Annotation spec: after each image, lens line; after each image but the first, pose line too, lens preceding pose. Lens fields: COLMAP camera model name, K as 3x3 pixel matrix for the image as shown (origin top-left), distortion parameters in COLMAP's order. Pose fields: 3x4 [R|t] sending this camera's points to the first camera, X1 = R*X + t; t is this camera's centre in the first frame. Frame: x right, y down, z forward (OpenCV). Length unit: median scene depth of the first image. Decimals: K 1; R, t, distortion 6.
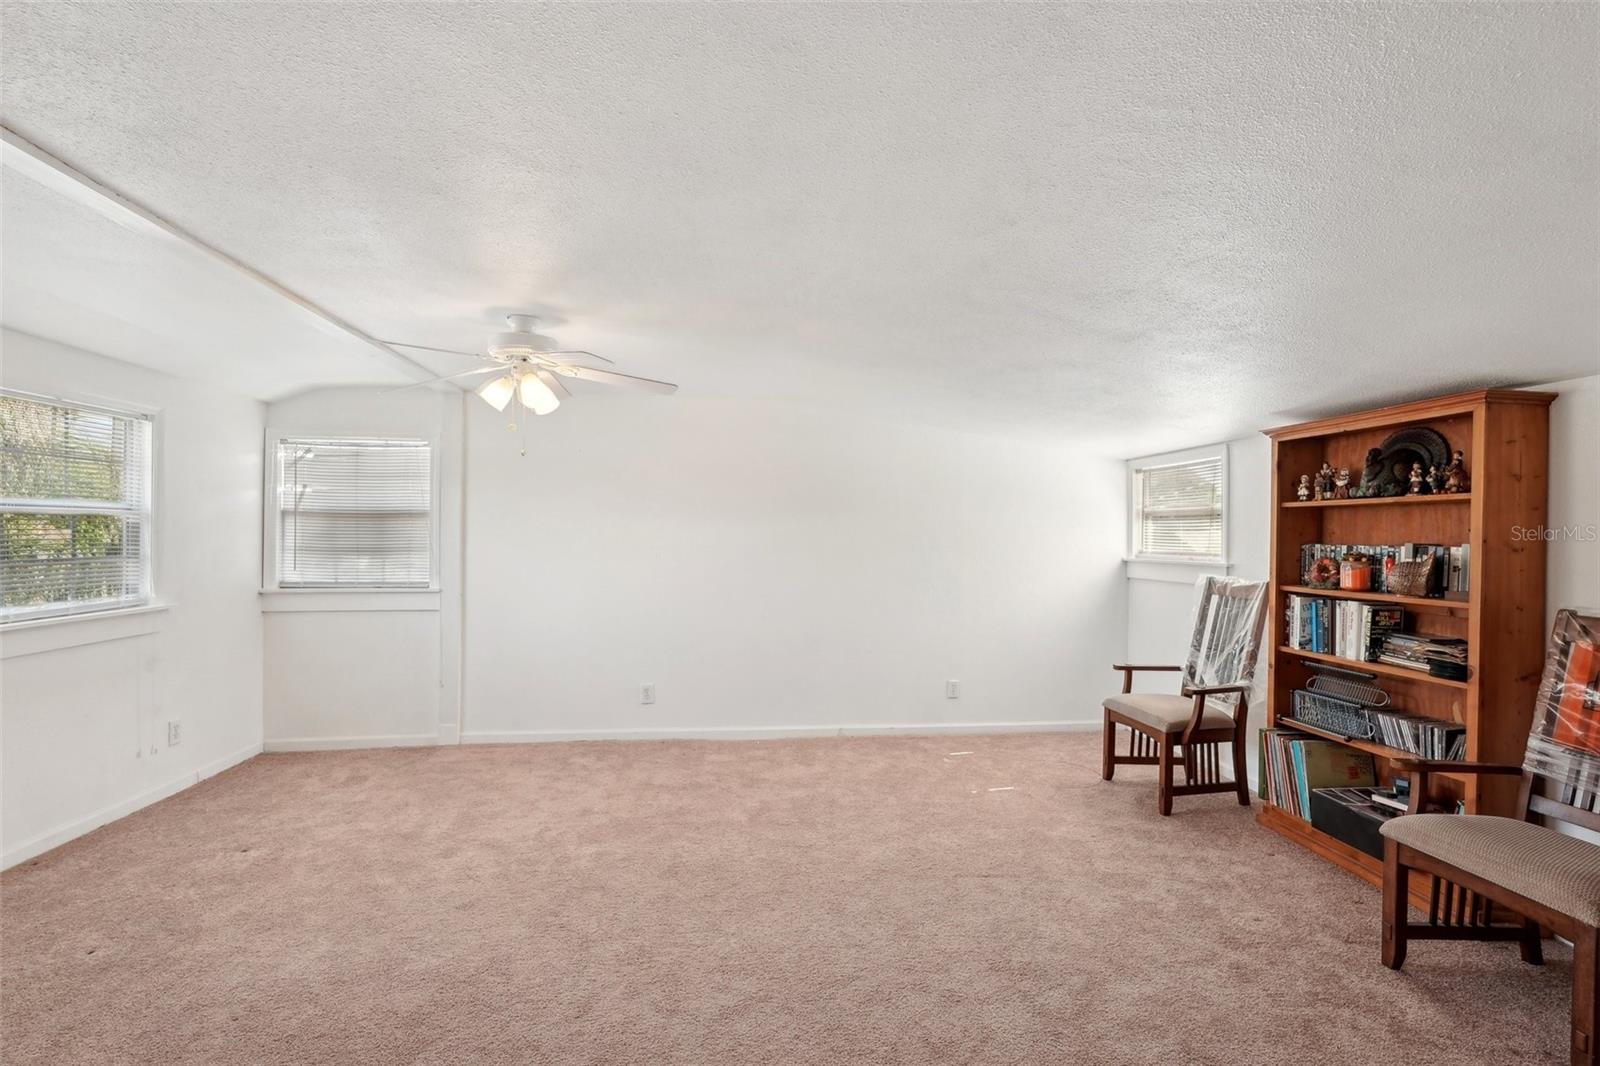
lens RADIAL K [[711.0, 0, 796.7], [0, 711.0, 531.7], [0, 0, 1]] dist [-0.002057, 0.000199]
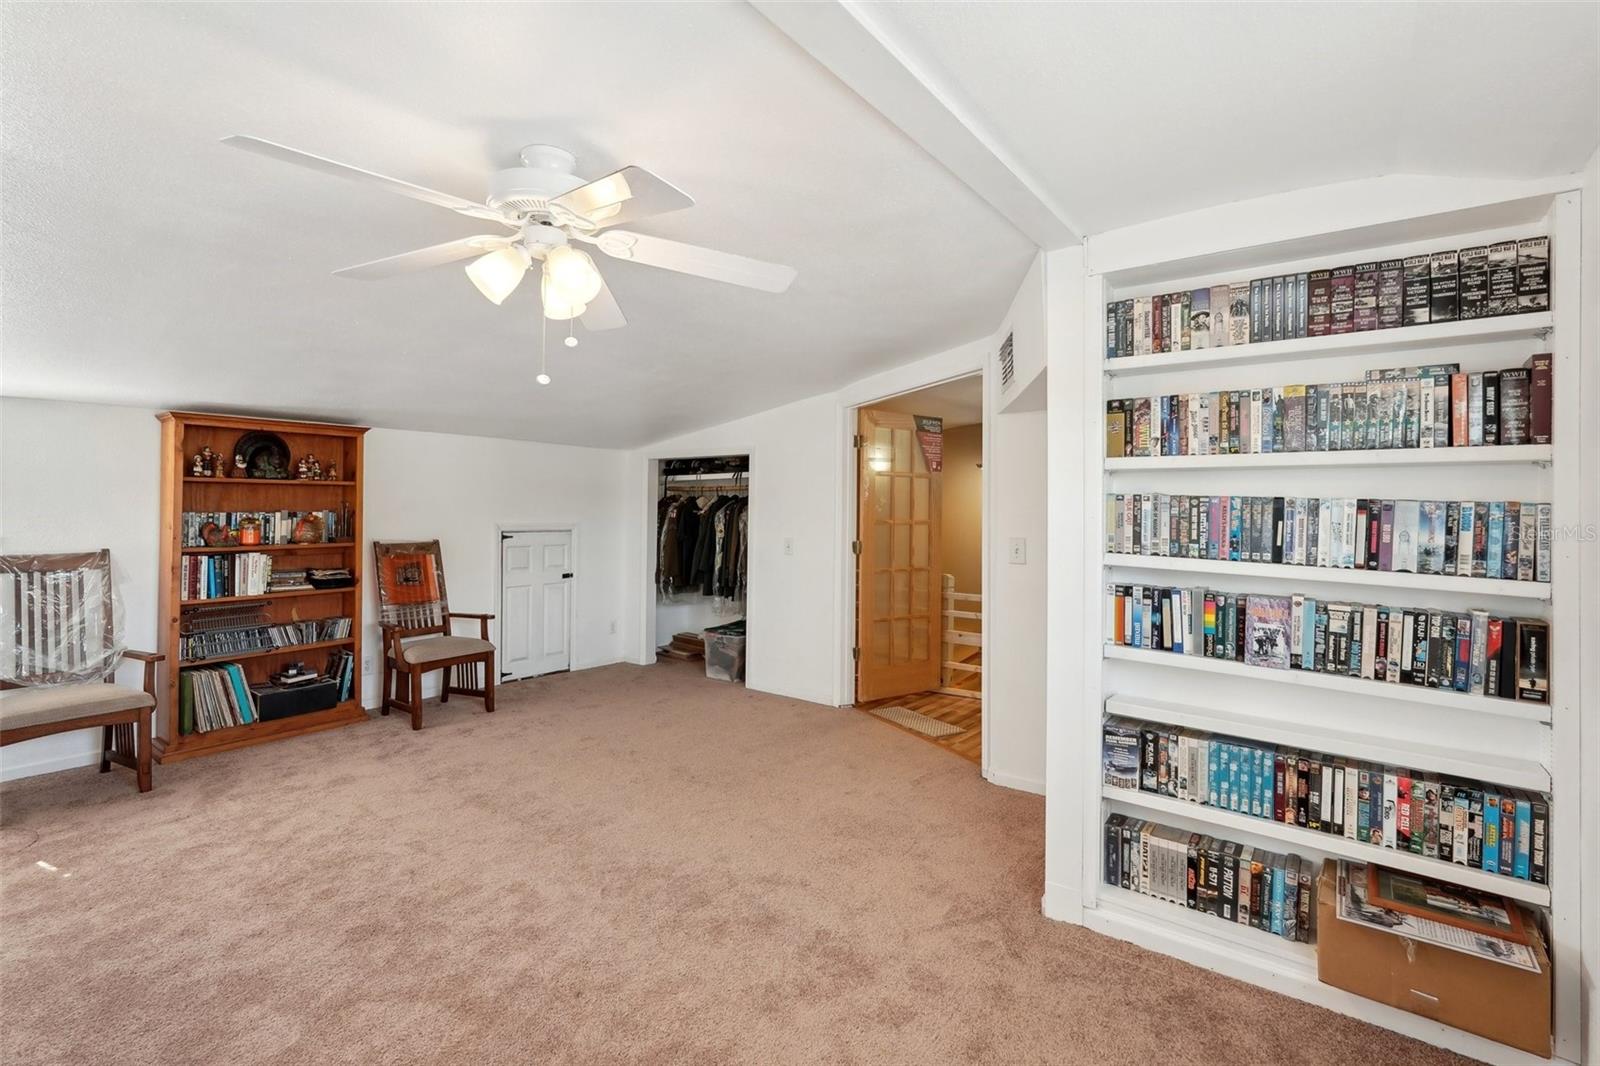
lens RADIAL K [[711.0, 0, 796.7], [0, 711.0, 531.7], [0, 0, 1]] dist [-0.002057, 0.000199]
pose [[-0.716493, -0.042653, 0.696289, -0.741956], [-0.020277, 0.998981, 0.040329, -0.016566], [-0.697300, 0.014777, -0.716628, 0.997552]]
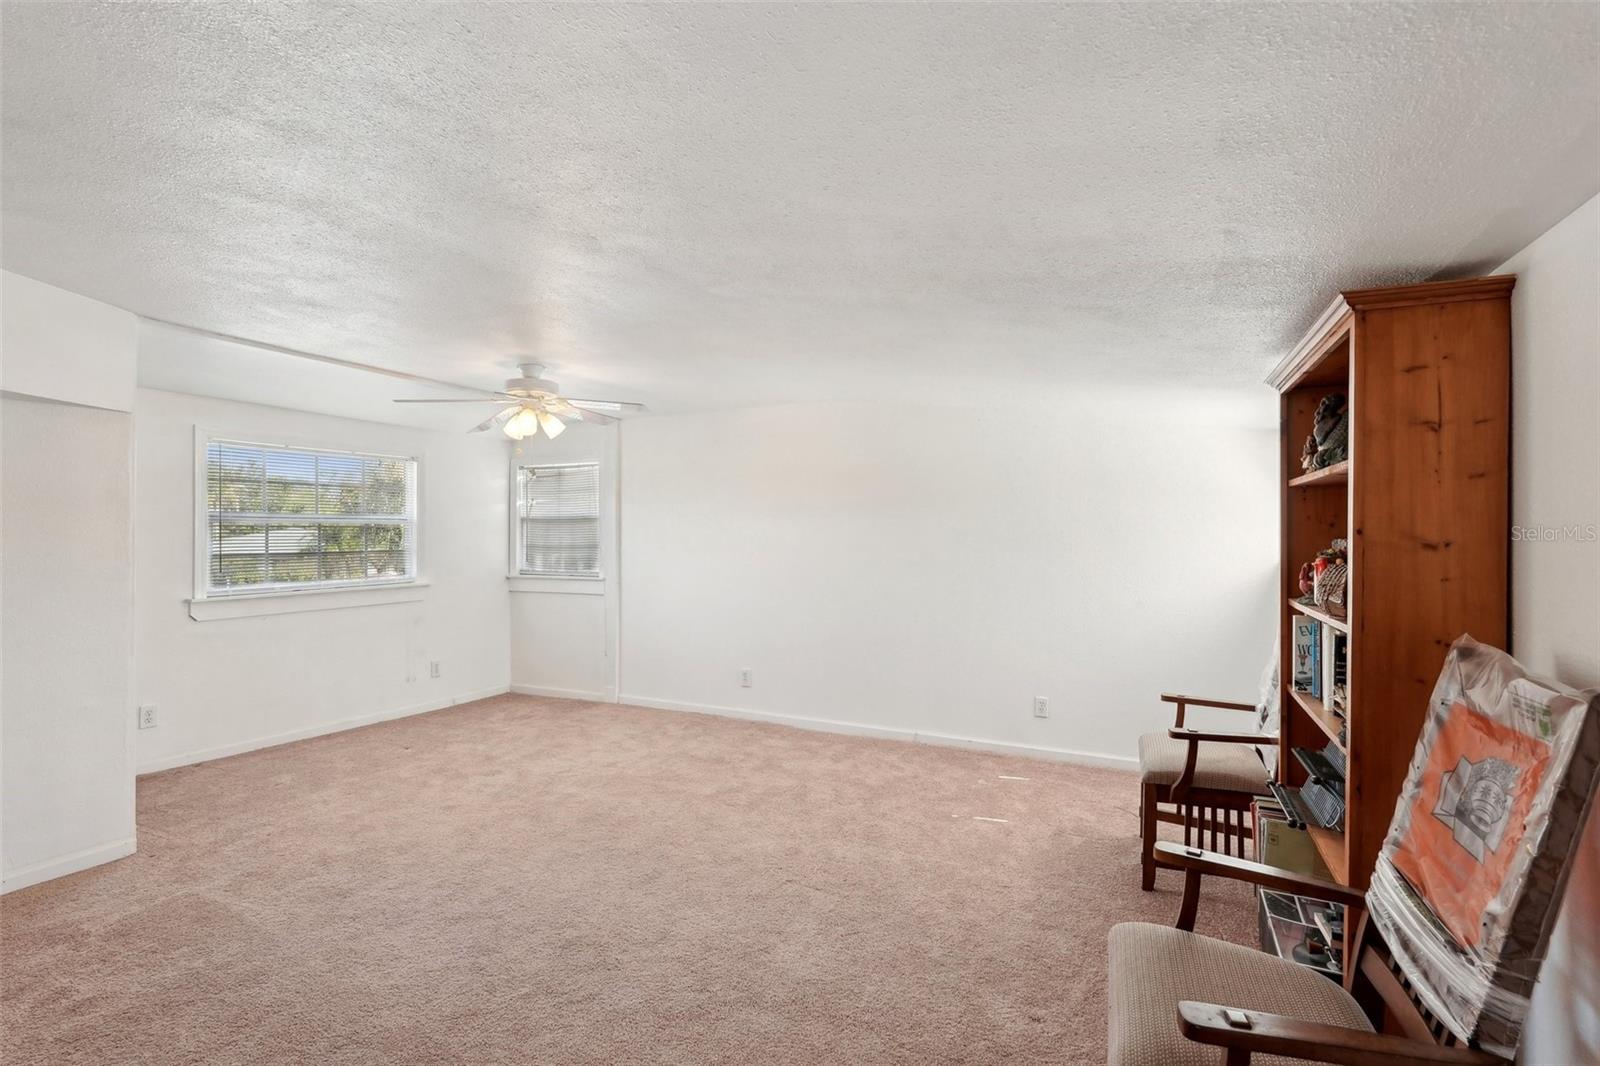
lens RADIAL K [[711.0, 0, 796.7], [0, 711.0, 531.7], [0, 0, 1]] dist [-0.002057, 0.000199]
pose [[0.850949, -0.010204, -0.525149, 0.560305], [0.011109, 0.999937, -0.001429, 0.005097], [0.525131, -0.004618, 0.851009, 0.131923]]
